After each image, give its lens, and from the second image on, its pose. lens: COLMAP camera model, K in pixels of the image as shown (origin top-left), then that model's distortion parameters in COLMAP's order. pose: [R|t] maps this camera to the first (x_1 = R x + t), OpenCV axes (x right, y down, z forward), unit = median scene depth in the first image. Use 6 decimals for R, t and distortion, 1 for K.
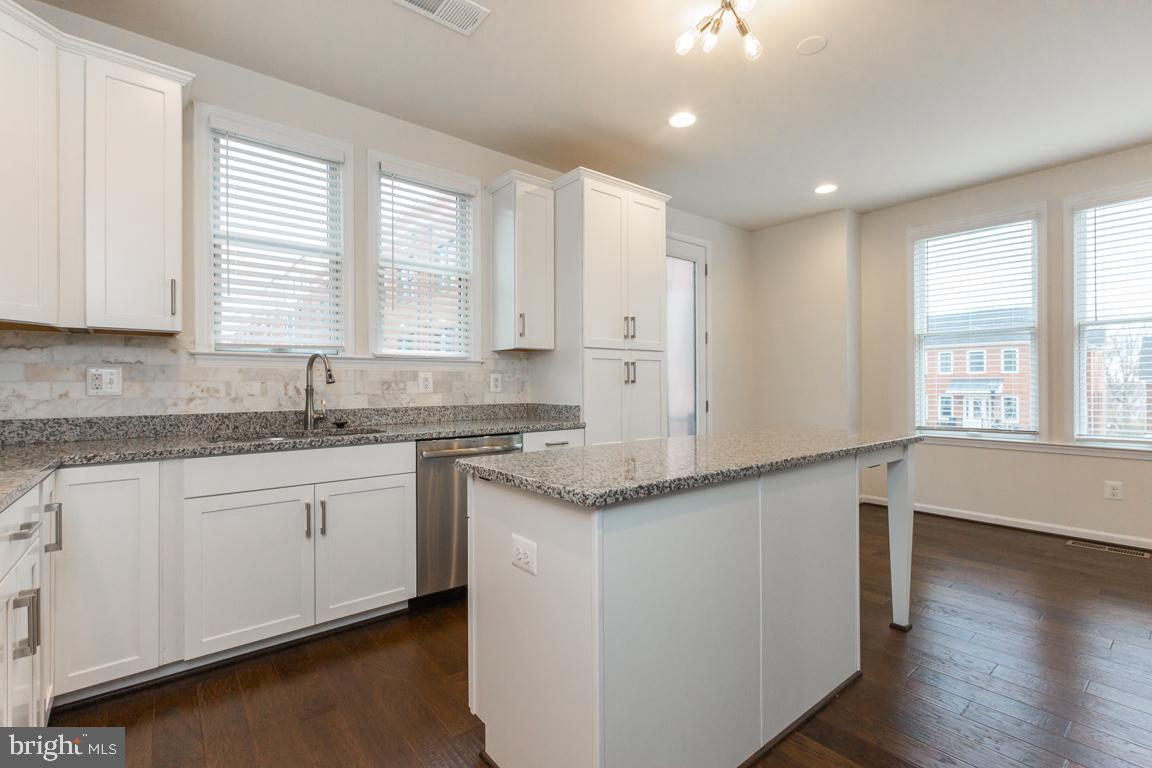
lens RADIAL K [[521.6, 0, 584.9], [0, 521.6, 378.2], [0, 0, 1]] dist [0.001948, 0.000265]
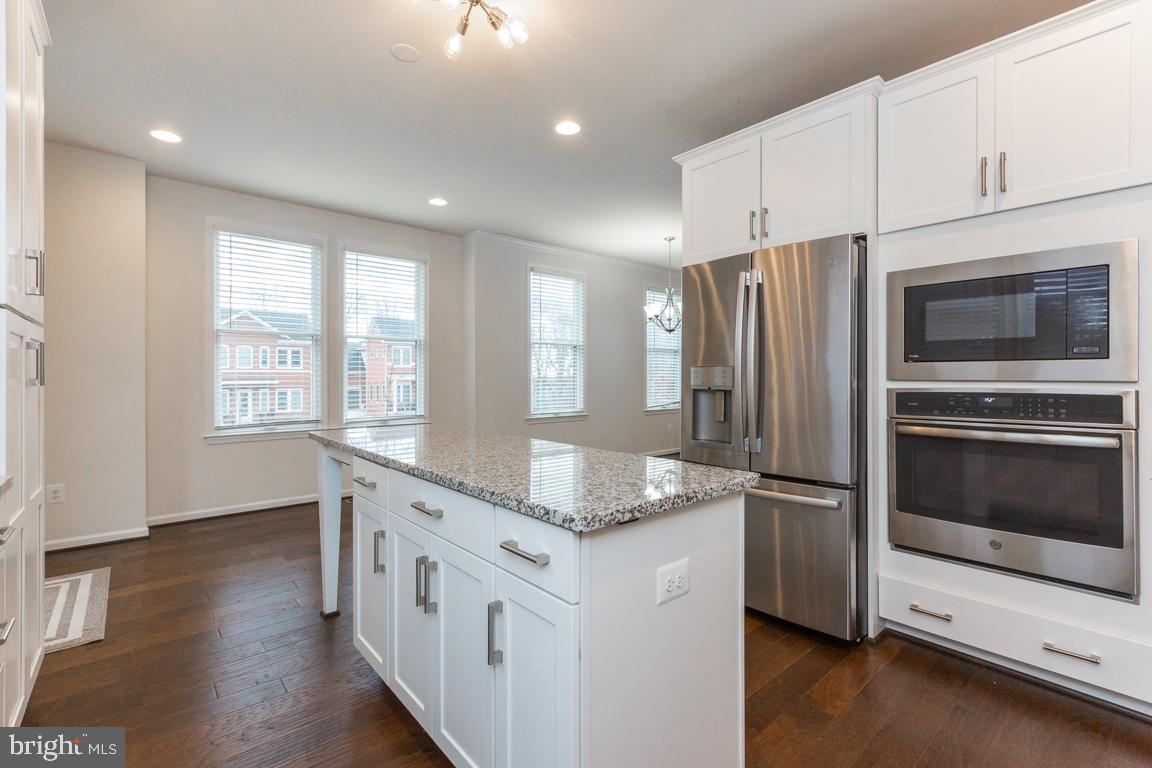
lens RADIAL K [[512.2, 0, 577.7], [0, 512.2, 371.6], [0, 0, 1]] dist [0.000389, 0.000014]
pose [[-0.024427, 0.012893, 0.999618, -0.961333], [-0.010283, 0.999861, -0.013148, -0.005568], [-0.999649, -0.010600, -0.024291, 1.156993]]
